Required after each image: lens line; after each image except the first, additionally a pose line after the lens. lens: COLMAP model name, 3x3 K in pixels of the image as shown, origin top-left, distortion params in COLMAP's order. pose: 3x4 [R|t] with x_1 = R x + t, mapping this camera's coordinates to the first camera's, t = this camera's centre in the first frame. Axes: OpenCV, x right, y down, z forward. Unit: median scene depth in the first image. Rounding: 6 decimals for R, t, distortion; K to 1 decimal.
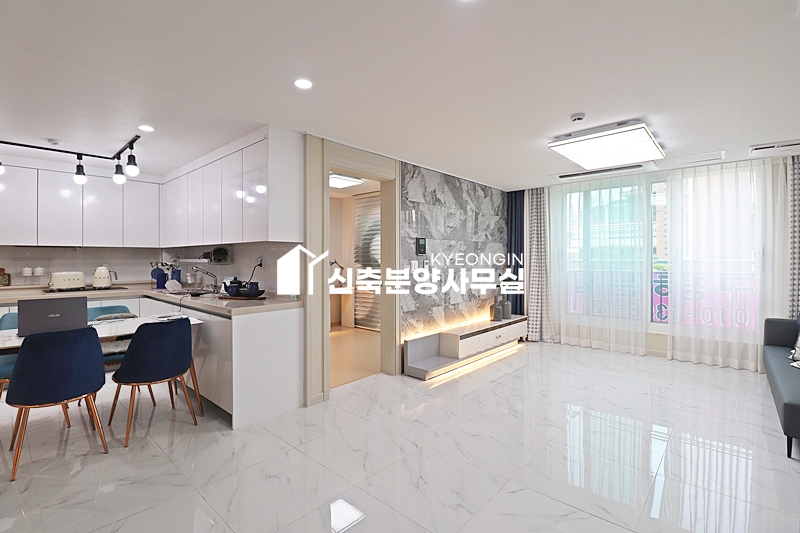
lens RADIAL K [[368.4, 0, 400.7], [0, 368.4, 268.3], [0, 0, 1]] dist [-0.028696, -0.000374]
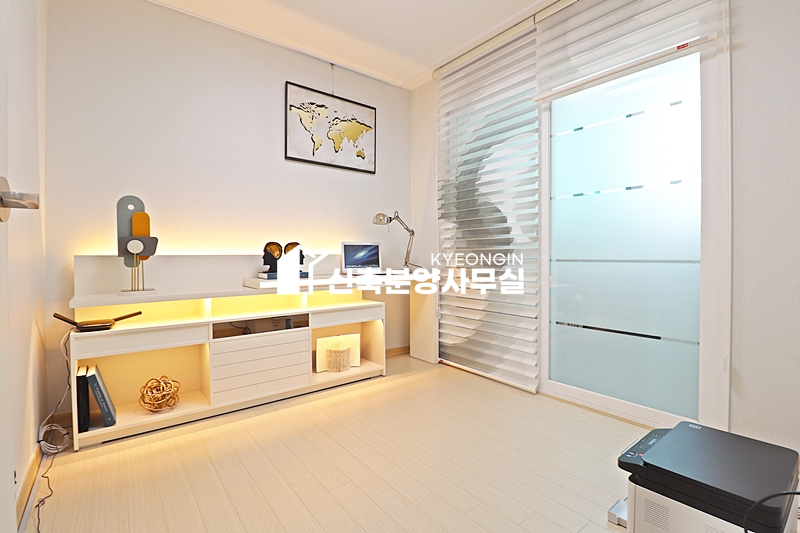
lens RADIAL K [[368.4, 0, 400.4], [0, 368.4, 262.2], [0, 0, 1]] dist [-0.028696, -0.000374]
pose [[0.984355, 0.001049, -0.176194, -0.092717], [-0.001271, 0.999999, -0.001149, 0.037593], [0.176192, 0.001354, 0.984355, 0.551305]]
